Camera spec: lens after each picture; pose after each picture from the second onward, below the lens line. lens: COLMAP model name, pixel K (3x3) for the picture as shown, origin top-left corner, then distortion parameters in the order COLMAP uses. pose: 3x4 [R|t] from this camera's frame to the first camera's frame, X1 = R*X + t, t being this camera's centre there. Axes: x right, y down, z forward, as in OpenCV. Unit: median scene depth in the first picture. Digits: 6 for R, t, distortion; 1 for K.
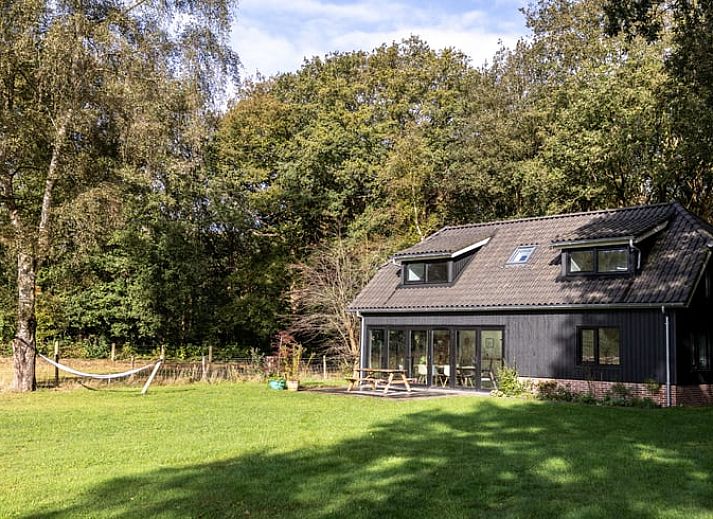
lens RADIAL K [[771.1, 0, 356.5], [0, 771.1, 259.5], [0, 0, 1]] dist [-0.003428, -0.006577]
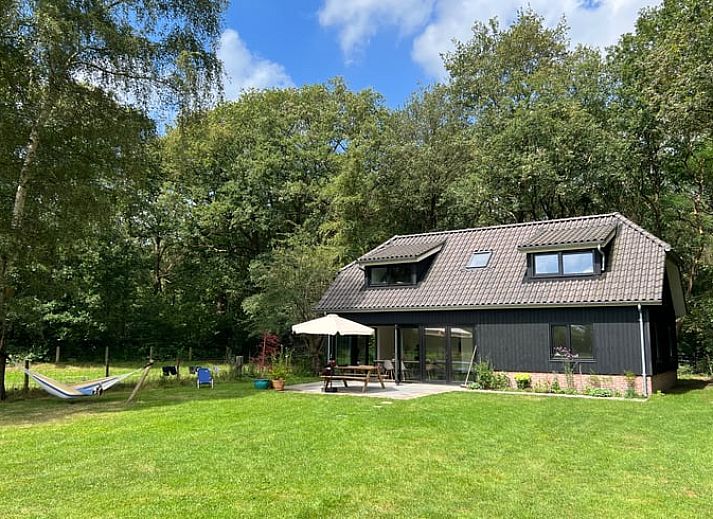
lens RADIAL K [[603.1, 0, 356.5], [0, 603.1, 259.5], [0, 0, 1]] dist [0.001928, -0.004681]
pose [[0.984038, 0.002692, 0.177938, -0.123250], [0.001185, 0.999764, -0.021679, 0.012954], [-0.177954, 0.021544, 0.983803, 0.193832]]
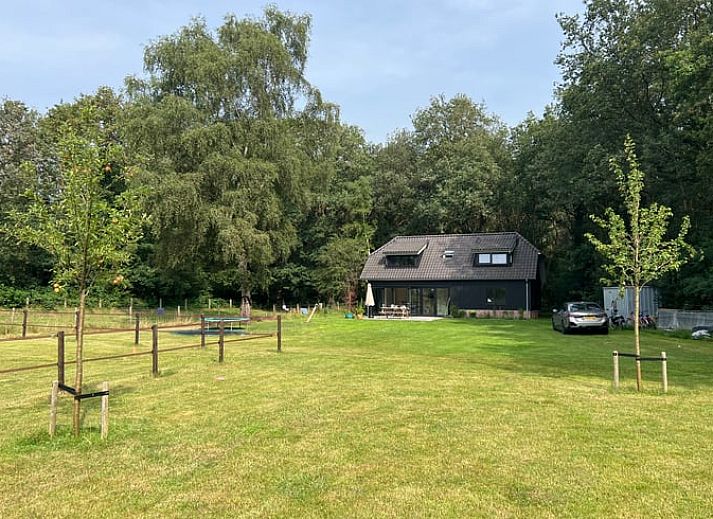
lens RADIAL K [[588.8, 0, 356.5], [0, 588.8, 259.5], [0, 0, 1]] dist [-0.002742, -0.002367]
pose [[0.934391, 0.005147, 0.356212, -0.658488], [-0.022282, 0.998782, 0.044015, -0.060870], [-0.355552, -0.049064, 0.933368, -0.475233]]
